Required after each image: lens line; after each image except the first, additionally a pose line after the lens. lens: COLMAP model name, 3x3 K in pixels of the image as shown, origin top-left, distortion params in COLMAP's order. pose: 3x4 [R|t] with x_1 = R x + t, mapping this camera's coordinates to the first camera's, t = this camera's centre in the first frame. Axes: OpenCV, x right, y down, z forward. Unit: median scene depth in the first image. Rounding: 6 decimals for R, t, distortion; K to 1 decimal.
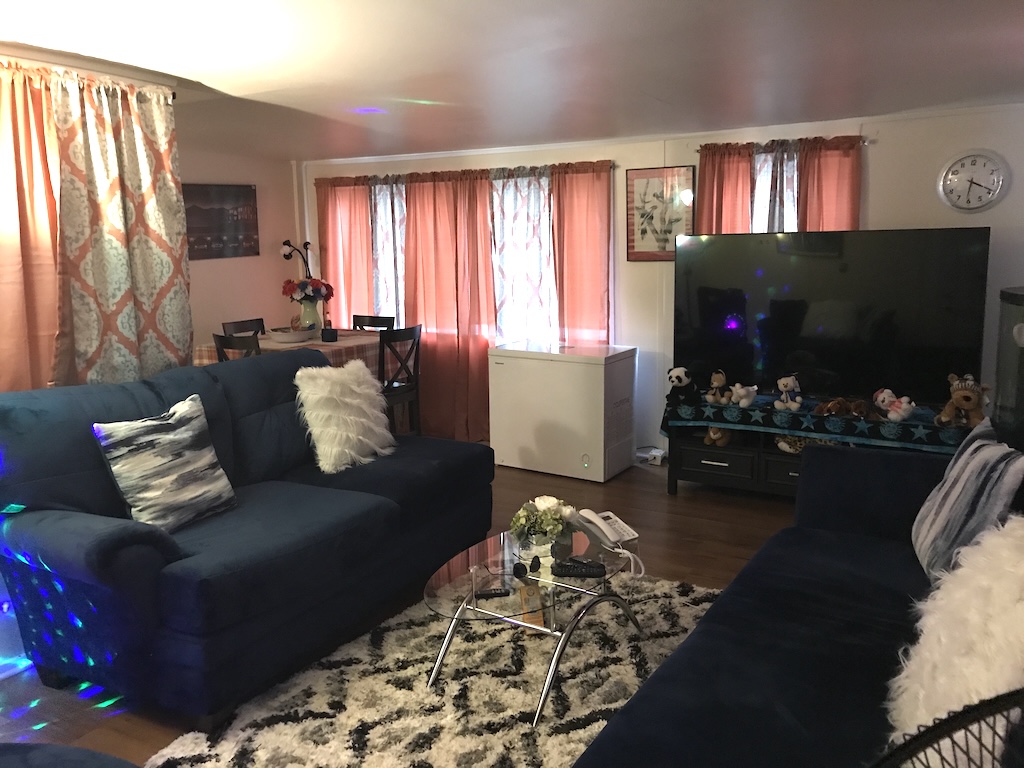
lens RADIAL K [[855.0, 0, 511.9], [0, 855.0, 381.7], [0, 0, 1]] dist [0.014793, 0.003893]
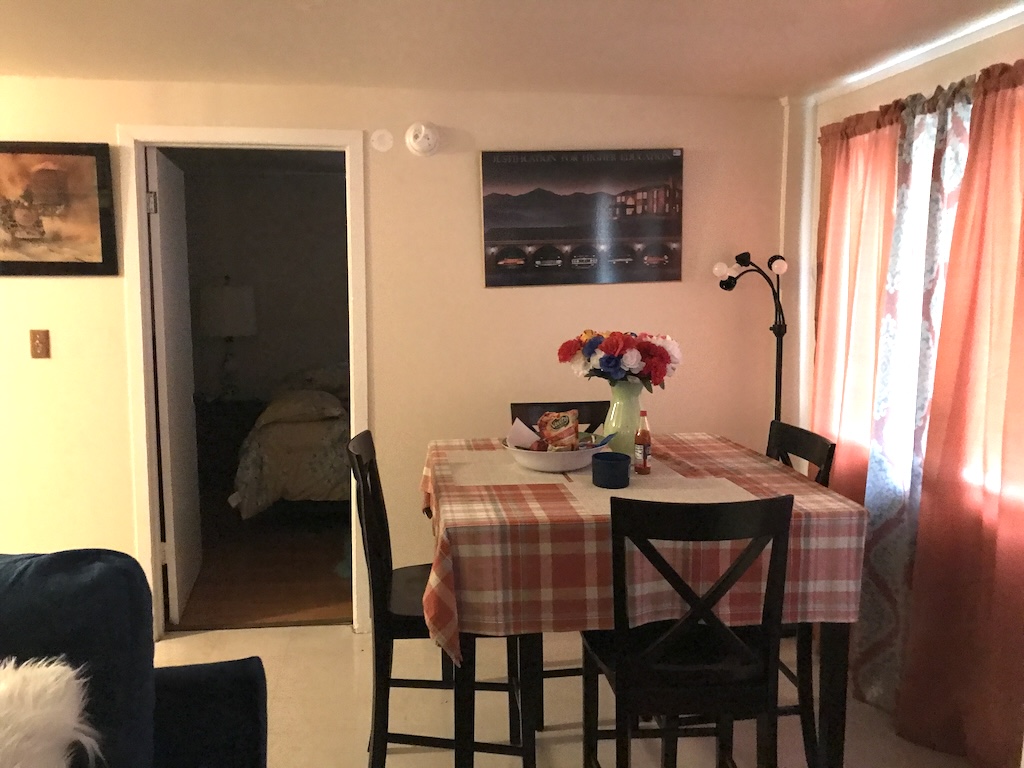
lens RADIAL K [[855.0, 0, 513.9], [0, 855.0, 387.4], [0, 0, 1]] dist [0.014793, 0.003893]
pose [[0.625364, 0.106575, -0.773021, 0.061594], [-0.131585, 0.990846, 0.030156, -0.085288], [0.769159, 0.082859, 0.633663, 0.596385]]
